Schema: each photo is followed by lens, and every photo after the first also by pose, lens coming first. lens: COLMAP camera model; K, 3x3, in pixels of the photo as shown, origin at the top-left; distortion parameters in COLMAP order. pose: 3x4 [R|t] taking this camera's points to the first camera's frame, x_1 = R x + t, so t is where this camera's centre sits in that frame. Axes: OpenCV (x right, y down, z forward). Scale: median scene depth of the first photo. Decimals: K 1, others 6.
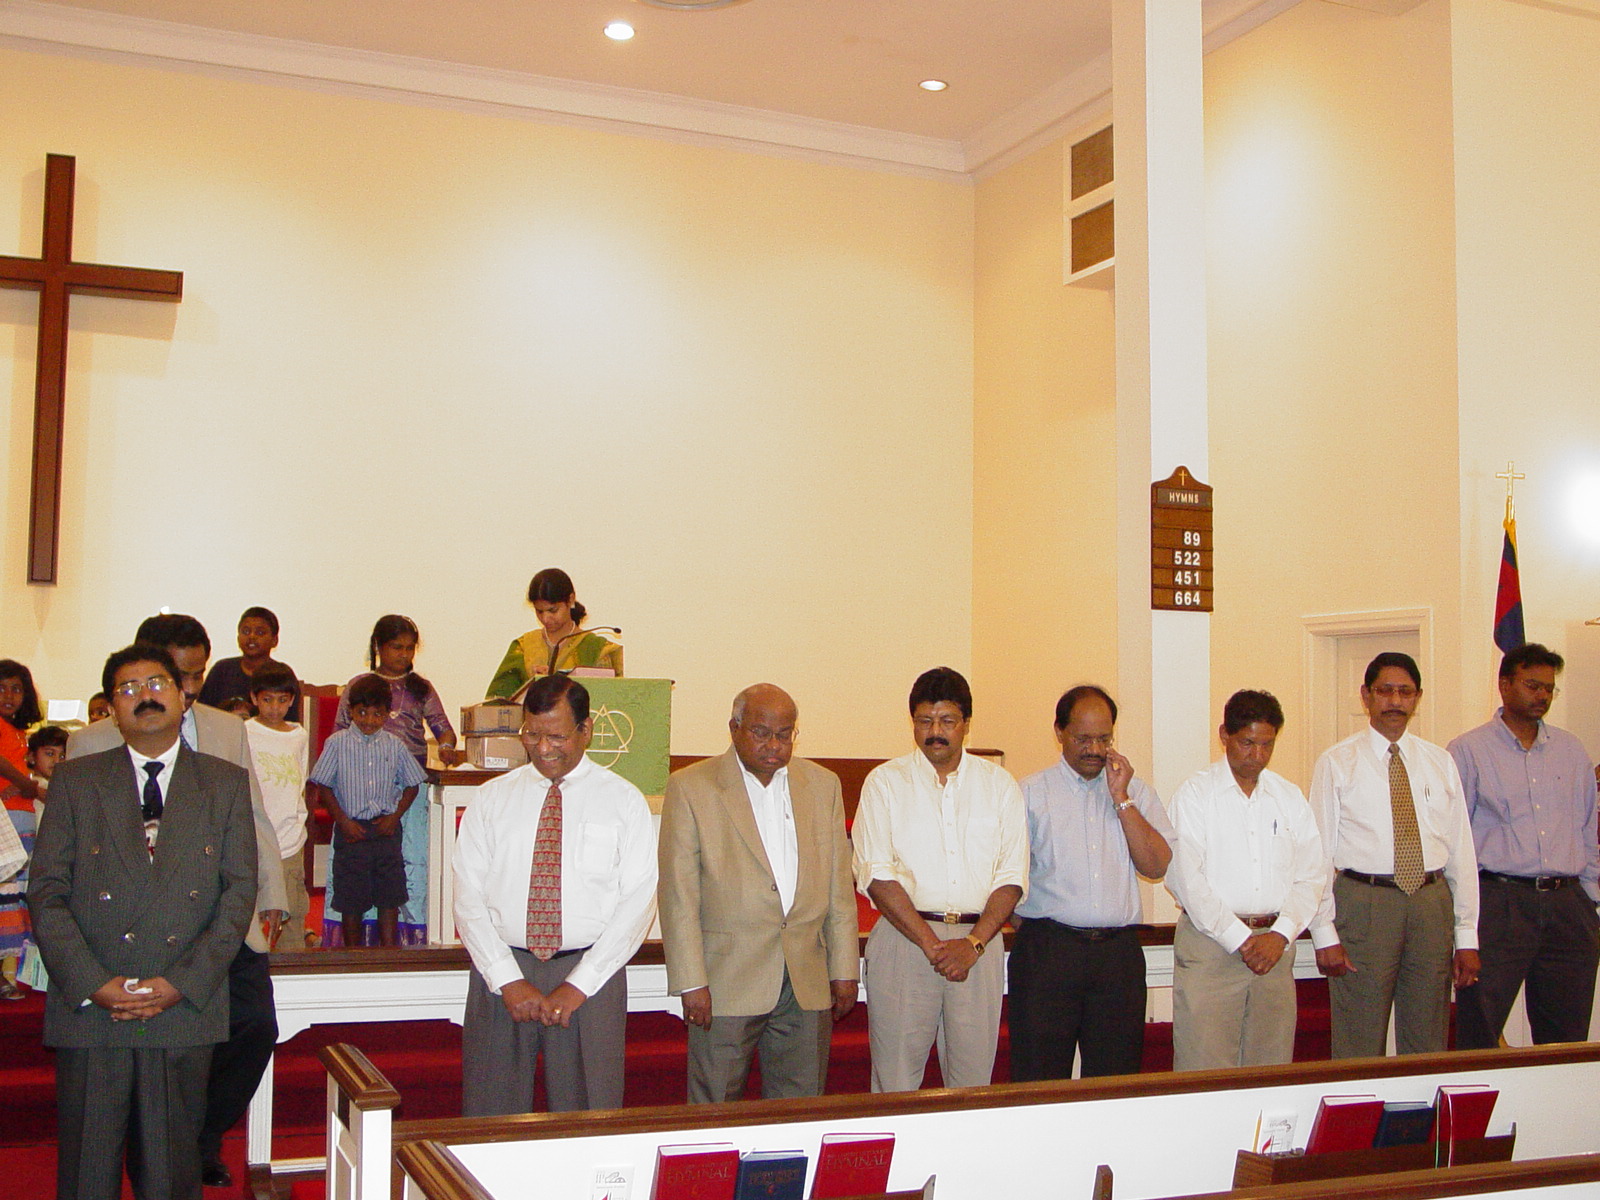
lens RADIAL K [[1856.8, 0, 790.0], [0, 1856.8, 592.2], [0, 0, 1]] dist [-0.047850, 0.000000]
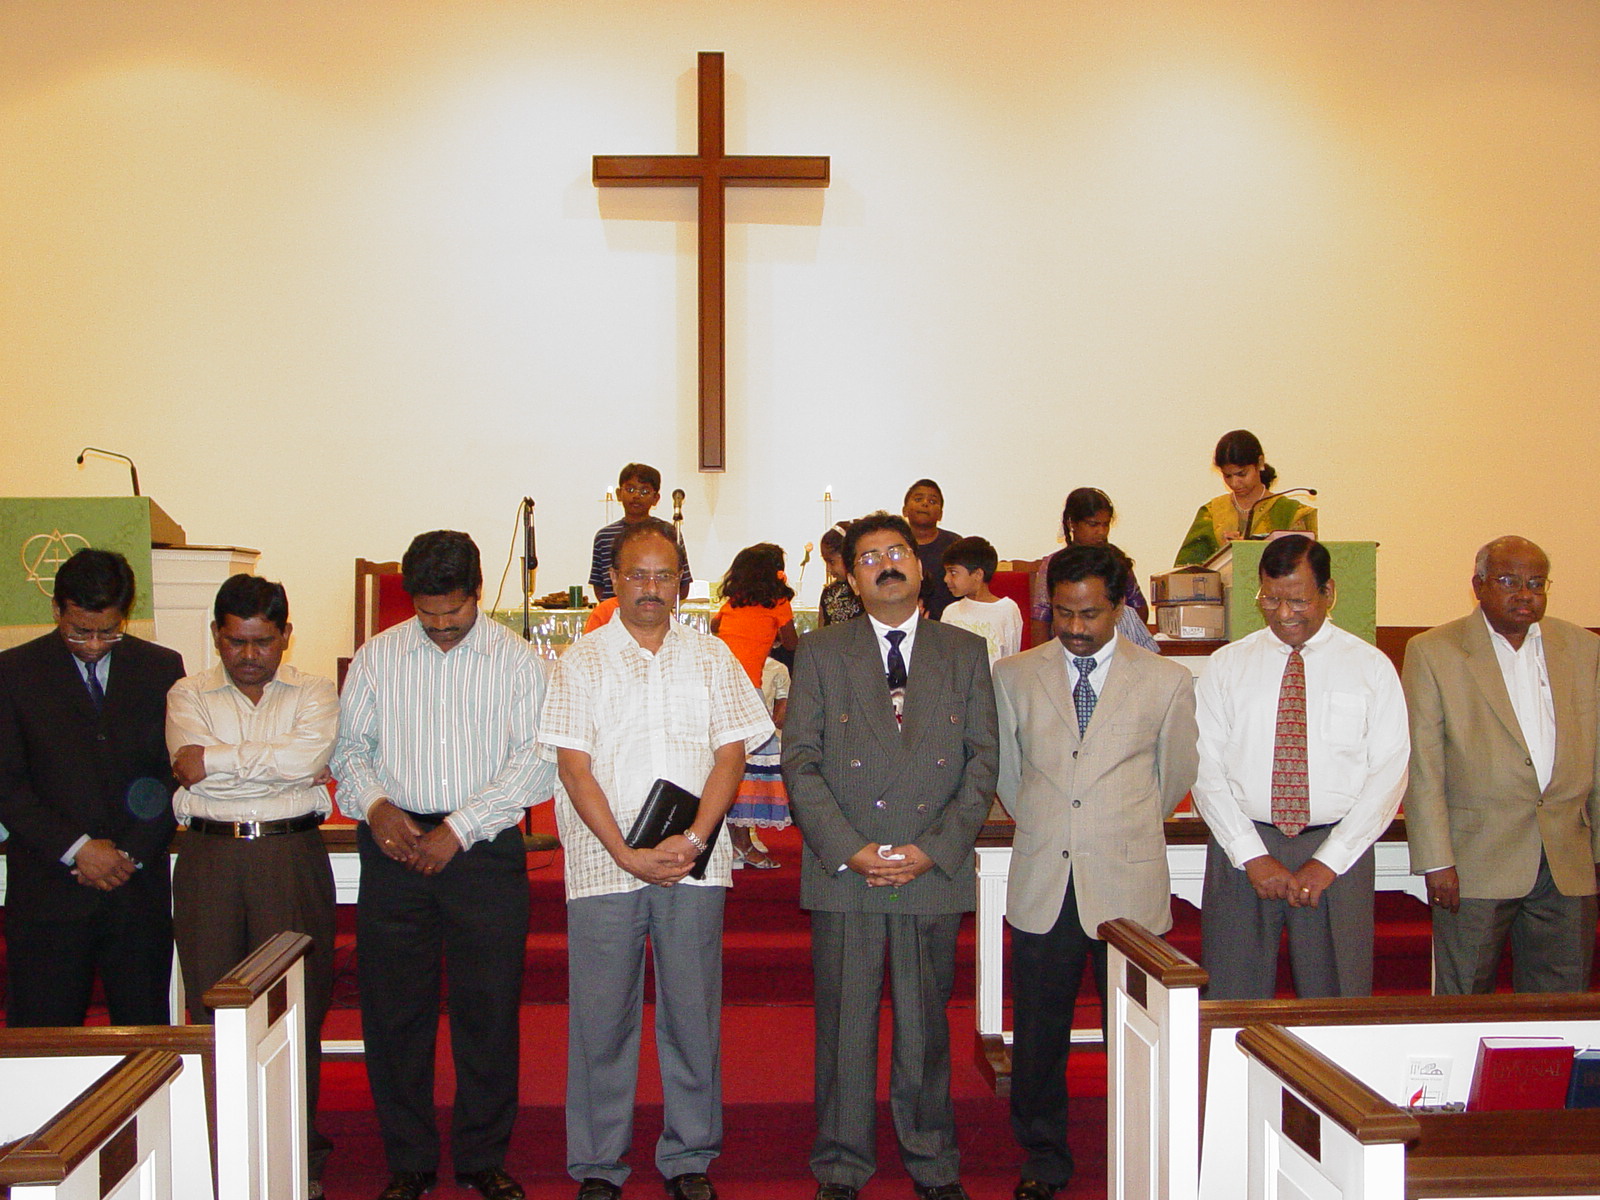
lens RADIAL K [[1856.8, 0, 787.8], [0, 1856.8, 578.8], [0, 0, 1]] dist [-0.047850, 0.000000]
pose [[0.949518, -0.019661, -0.313096, -0.054054], [0.037869, 0.997919, 0.052179, 0.005691], [0.311419, -0.061401, 0.948287, 0.019674]]
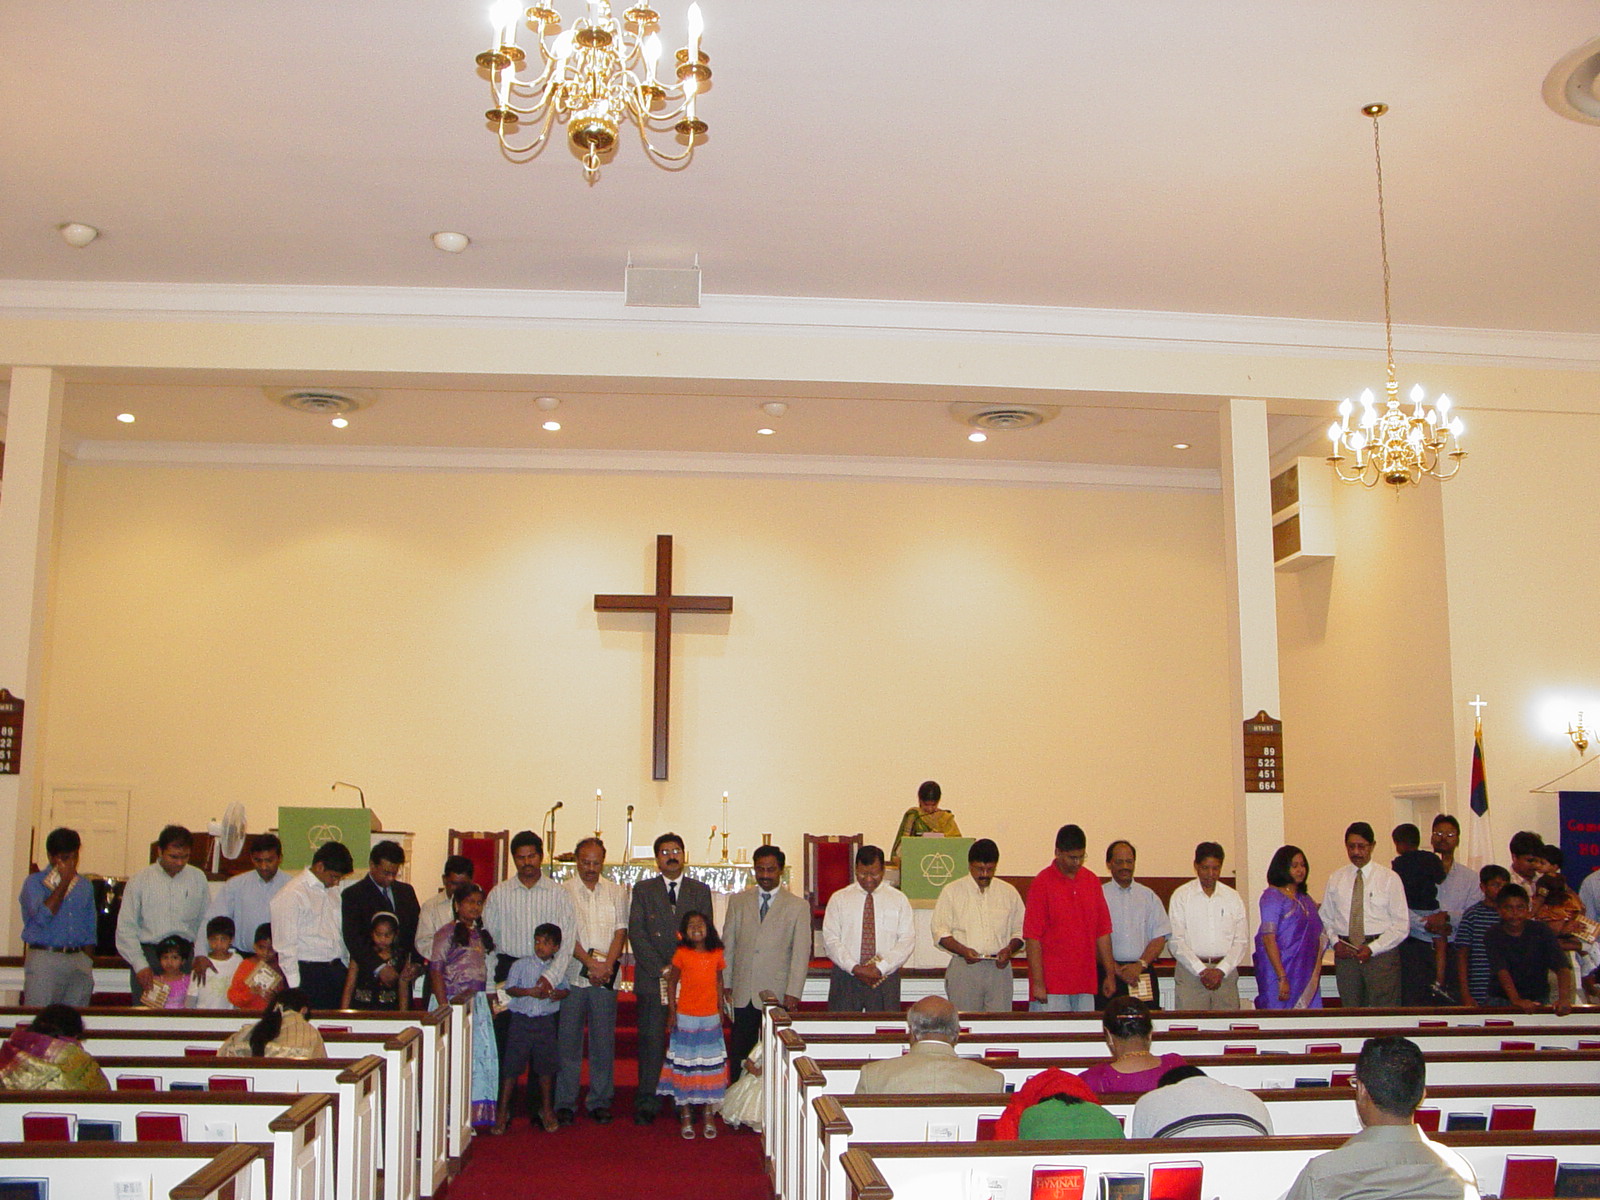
lens RADIAL K [[1655.9, 0, 797.6], [0, 1655.9, 591.2], [0, 0, 1]] dist [-0.109745, 0.000000]
pose [[0.953788, -0.051209, -0.296084, 0.281225], [0.027119, 0.996020, -0.084903, -0.065890], [0.299253, 0.072950, 0.951381, -0.684981]]
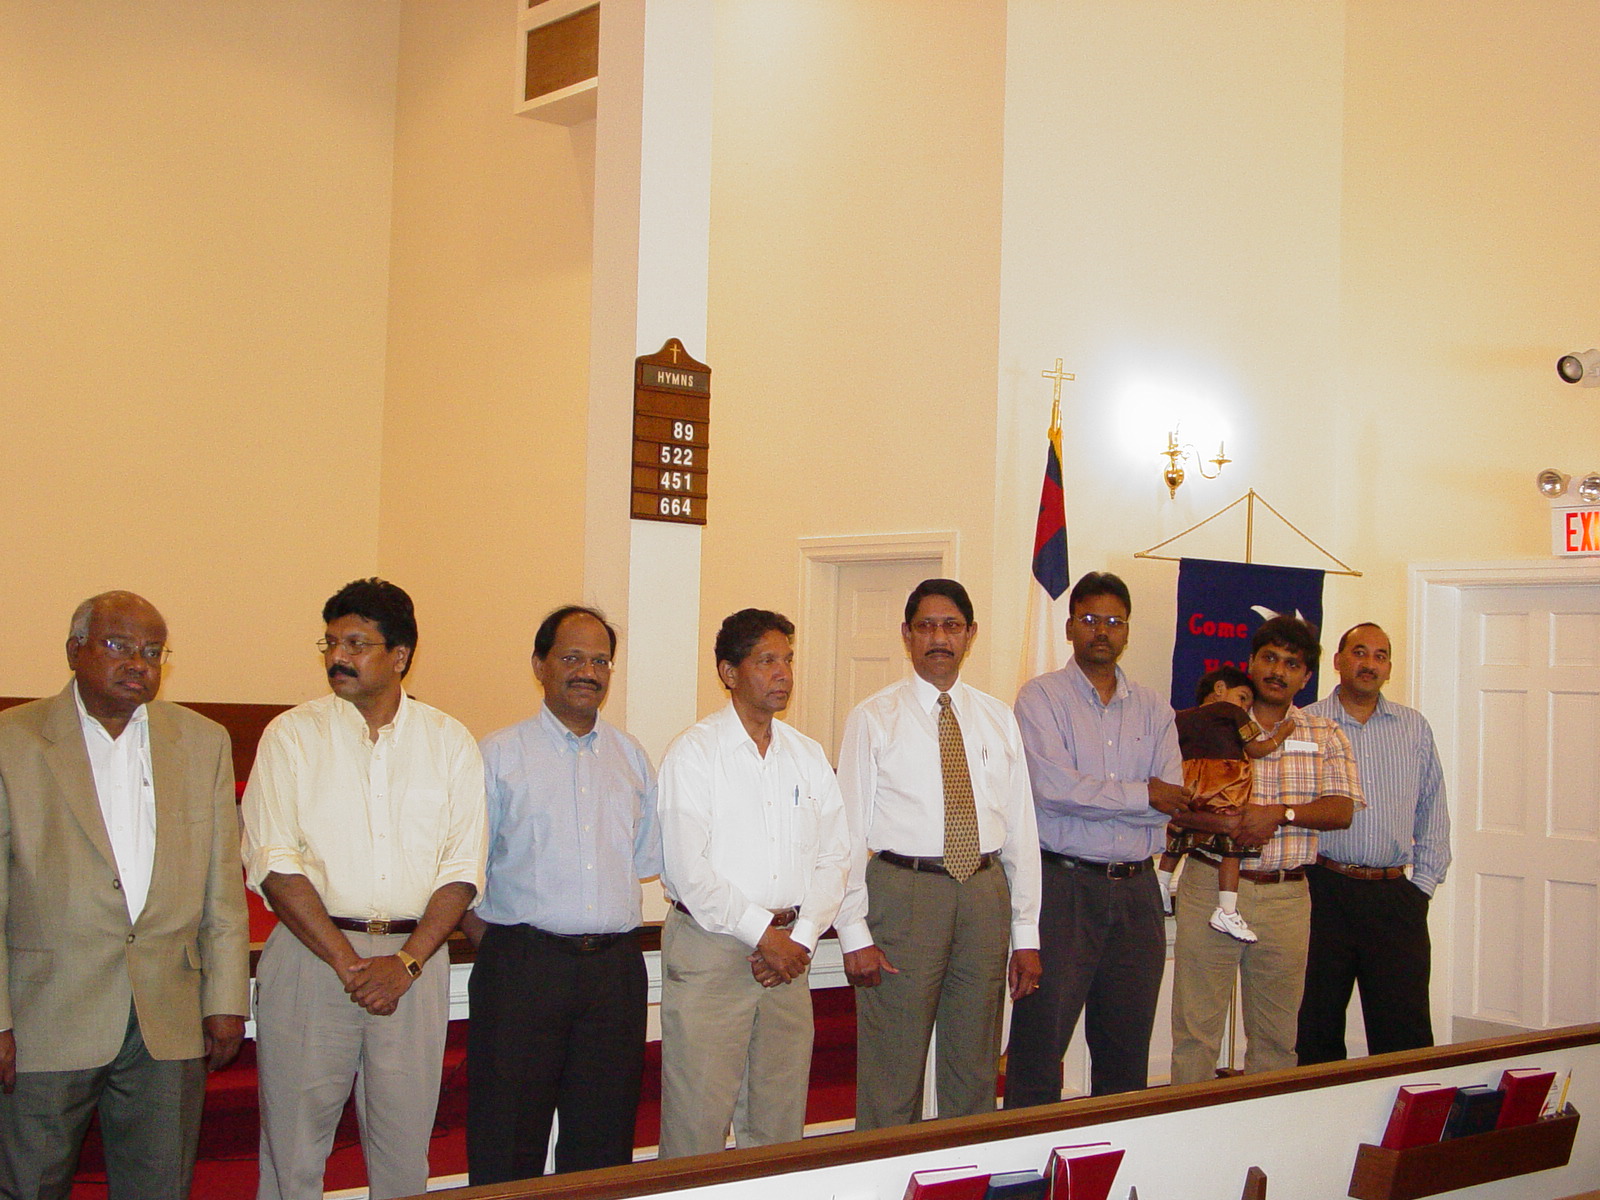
lens RADIAL K [[2160.3, 0, 801.3], [0, 2160.3, 586.8], [0, 0, 1]] dist [0.032091, 0.000000]
pose [[0.954973, 0.026441, 0.295511, -0.006104], [-0.035932, 0.998997, 0.026732, 0.011735], [-0.294508, -0.036146, 0.954965, 0.111601]]
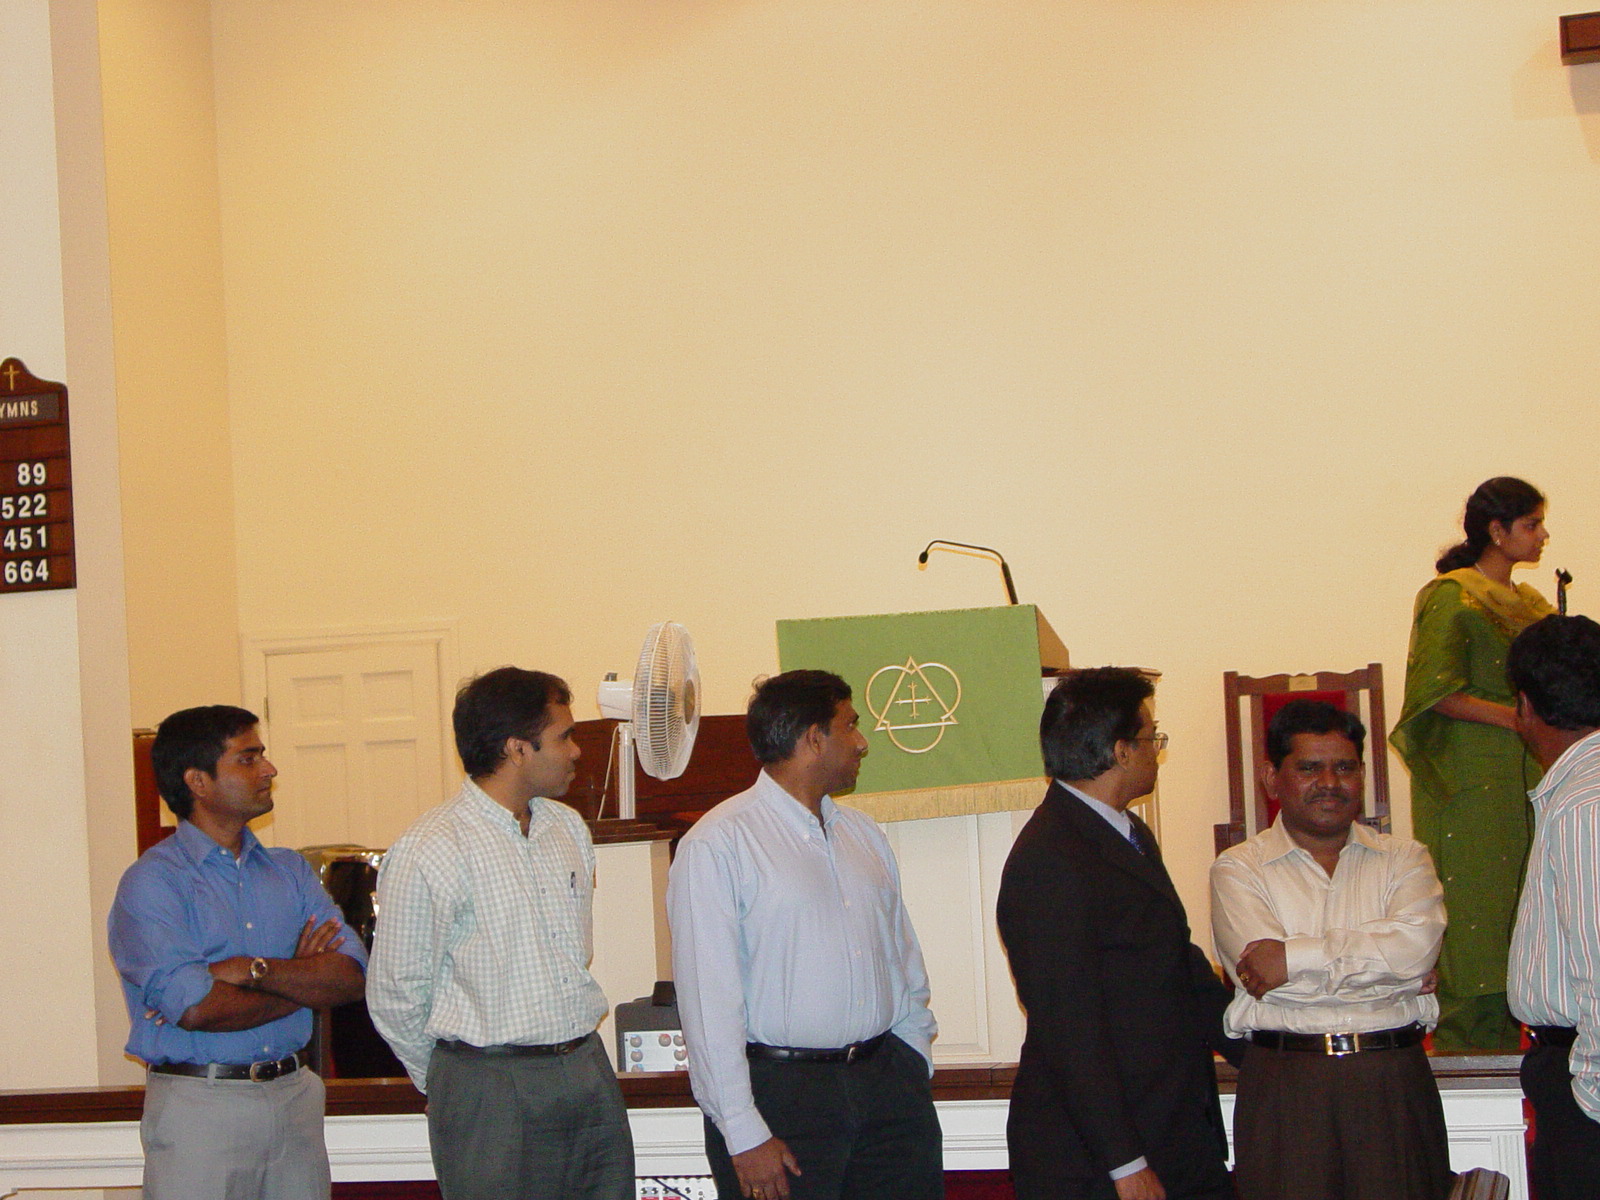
lens RADIAL K [[3204.5, 0, 808.5], [0, 3204.5, 602.9], [0, 0, 1]] dist [0.066610, 0.000000]
pose [[0.814461, -0.083783, -0.574138, -0.056196], [0.105396, 0.994421, 0.004398, -0.012959], [0.570566, -0.064094, 0.818747, -0.178901]]
